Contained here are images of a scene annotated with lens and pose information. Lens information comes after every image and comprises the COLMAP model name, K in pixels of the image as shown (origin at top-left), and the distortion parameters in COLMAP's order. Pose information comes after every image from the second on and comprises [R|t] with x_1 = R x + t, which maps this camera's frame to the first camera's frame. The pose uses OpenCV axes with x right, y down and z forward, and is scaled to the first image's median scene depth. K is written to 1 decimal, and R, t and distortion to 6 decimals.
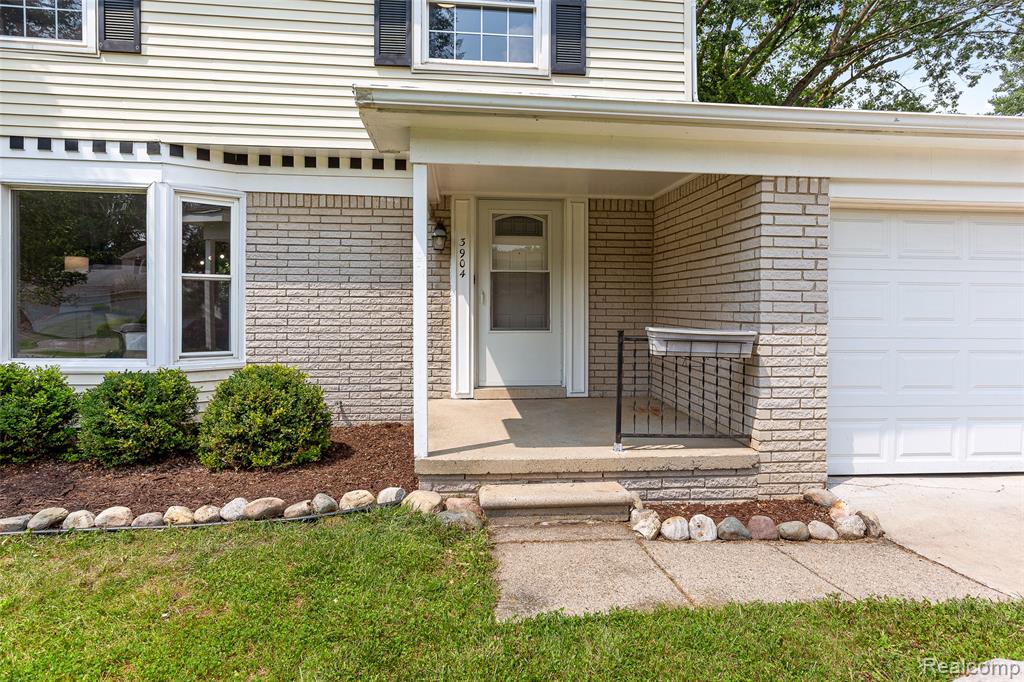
lens RADIAL K [[606.3, 0, 498.4], [0, 606.3, 308.8], [0, 0, 1]] dist [0.023105, 0.001990]
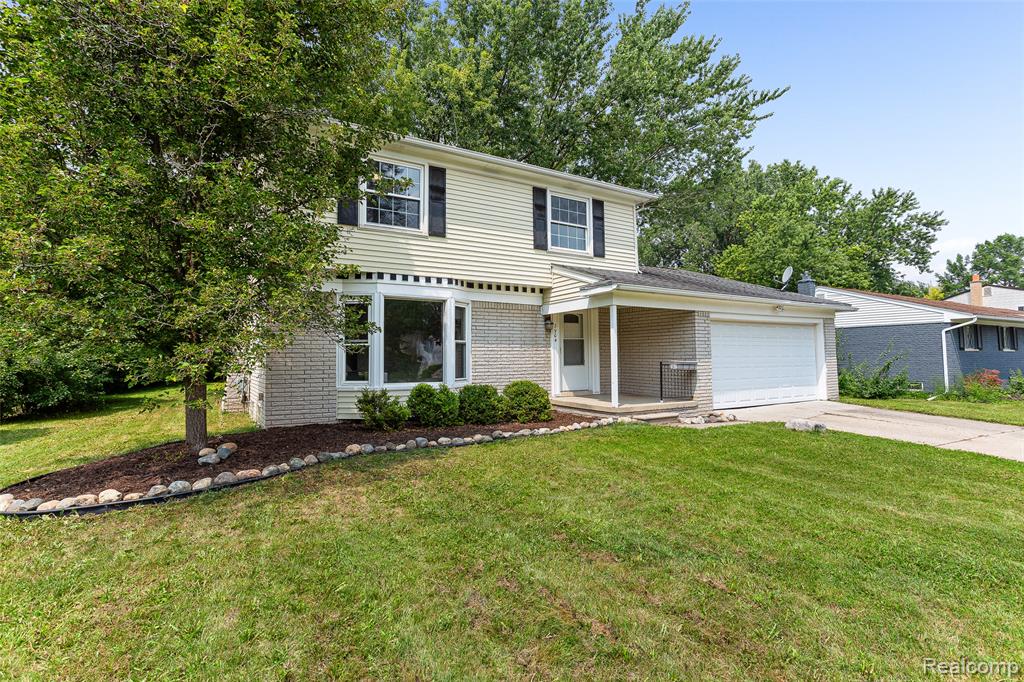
lens RADIAL K [[490.0, 0, 513.5], [0, 490.0, 341.1], [0, 0, 1]] dist [-0.004953, 0.017102]
pose [[0.903731, 0.003124, 0.428088, -1.048792], [0.014602, 0.999167, -0.038117, 0.012192], [-0.427851, 0.040698, 0.902933, -0.594710]]
